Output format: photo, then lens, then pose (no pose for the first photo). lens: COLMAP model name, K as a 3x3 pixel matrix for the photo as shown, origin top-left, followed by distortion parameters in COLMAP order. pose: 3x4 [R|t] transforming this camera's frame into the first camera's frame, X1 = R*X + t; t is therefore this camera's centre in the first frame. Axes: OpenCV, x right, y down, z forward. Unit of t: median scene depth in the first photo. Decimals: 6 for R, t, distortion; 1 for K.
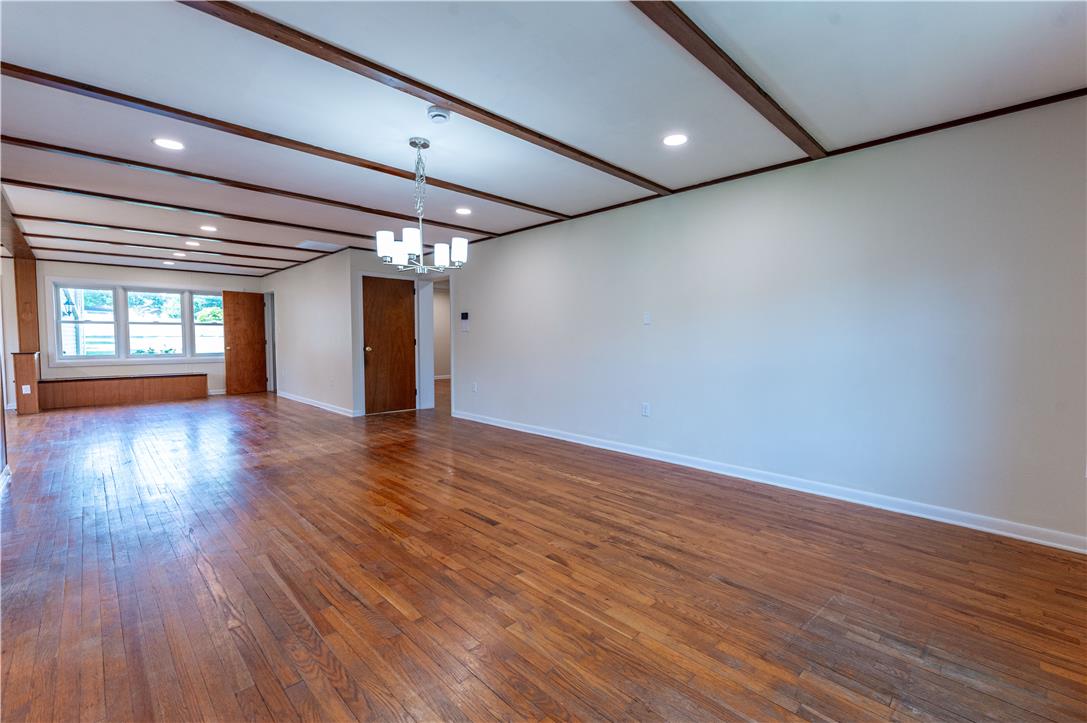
lens RADIAL K [[471.4, 0, 559.0], [0, 471.4, 362.5], [0, 0, 1]] dist [0.000874, -0.000095]
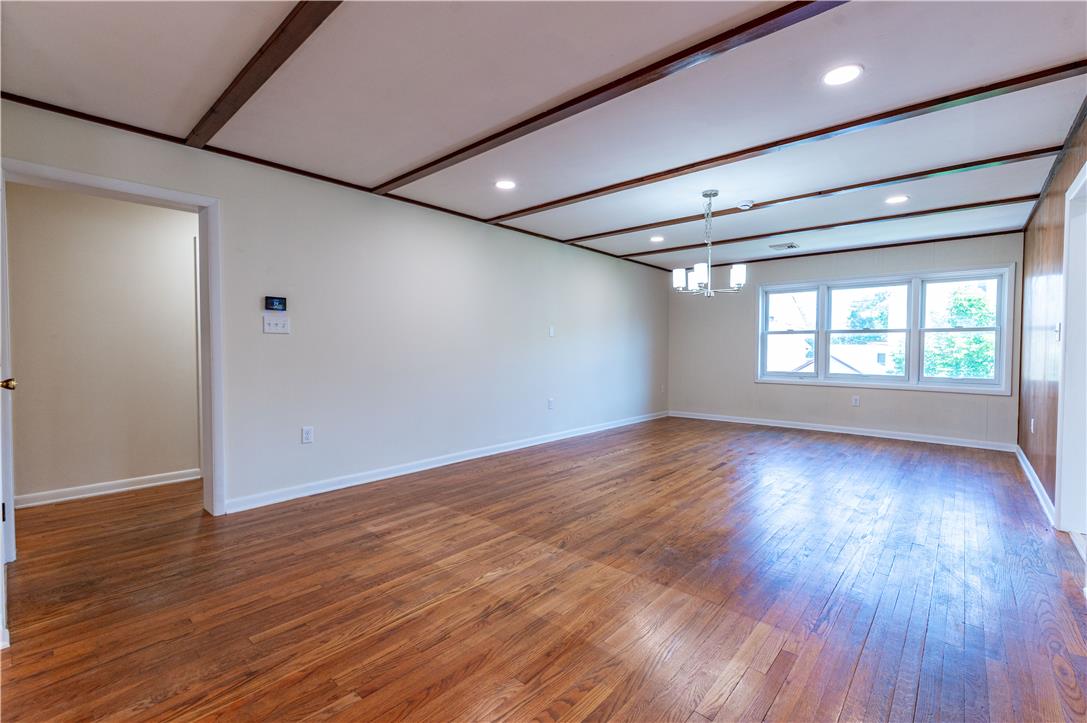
lens RADIAL K [[470.3, 0, 554.7], [0, 470.3, 361.1], [0, 0, 1]] dist [0.000236, -0.000383]
pose [[-0.059675, -0.028286, 0.997817, -1.407819], [0.046961, 0.998412, 0.031111, -0.069525], [-0.997113, 0.048715, -0.058252, 1.380462]]
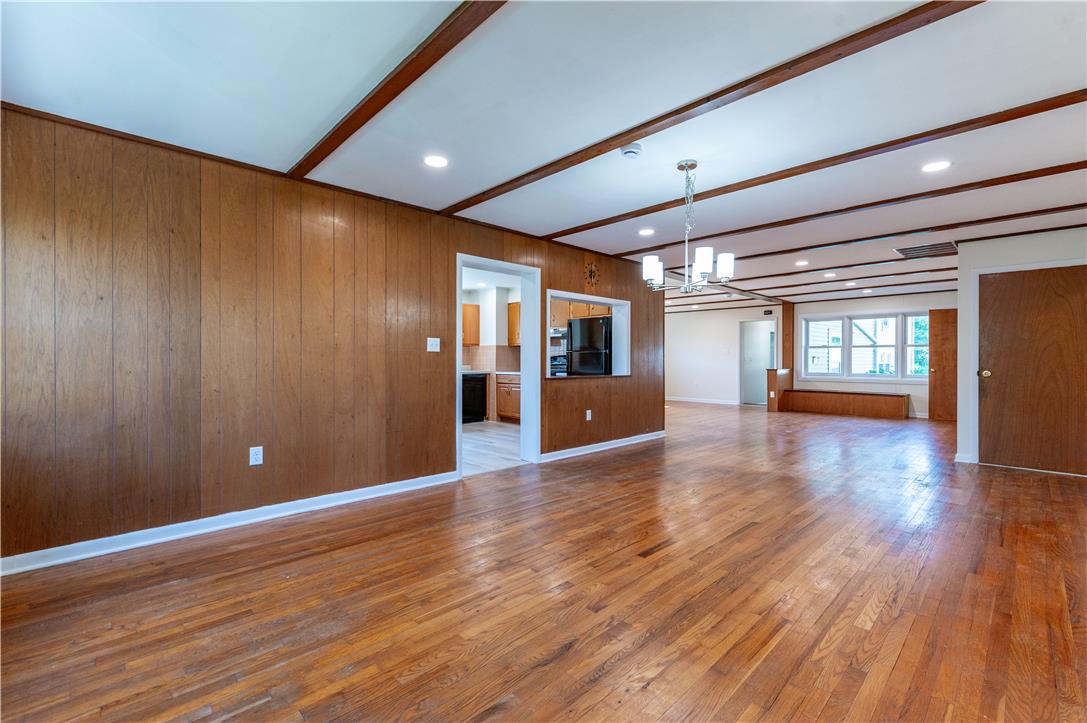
lens RADIAL K [[470.3, 0, 554.7], [0, 470.3, 361.1], [0, 0, 1]] dist [0.000236, -0.000383]
pose [[-0.014021, 0.002297, -0.999899, 0.662605], [-0.053359, 0.998571, 0.003042, -0.029138], [0.998477, 0.053397, -0.013878, 0.683779]]
